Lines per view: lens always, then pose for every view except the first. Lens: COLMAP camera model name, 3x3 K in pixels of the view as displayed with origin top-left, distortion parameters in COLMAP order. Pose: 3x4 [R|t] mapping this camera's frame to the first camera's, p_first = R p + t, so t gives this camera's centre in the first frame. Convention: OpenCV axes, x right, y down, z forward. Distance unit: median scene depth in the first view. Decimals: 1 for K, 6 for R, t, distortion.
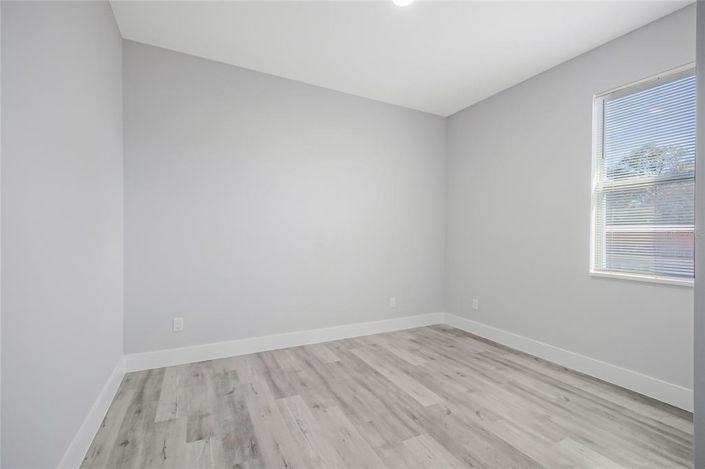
lens RADIAL K [[316.0, 0, 355.3], [0, 316.0, 237.0], [0, 0, 1]] dist [0.030014, -0.021859]
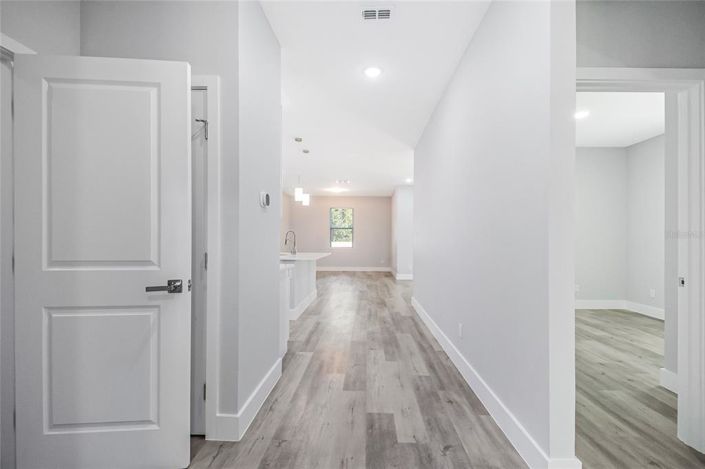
lens RADIAL K [[316.0, 0, 355.3], [0, 316.0, 237.0], [0, 0, 1]] dist [0.030014, -0.021859]
pose [[0.876535, -0.014469, -0.481120, -0.074591], [0.008298, 0.999854, -0.014952, -0.018655], [0.481266, 0.009114, 0.876527, -0.865334]]
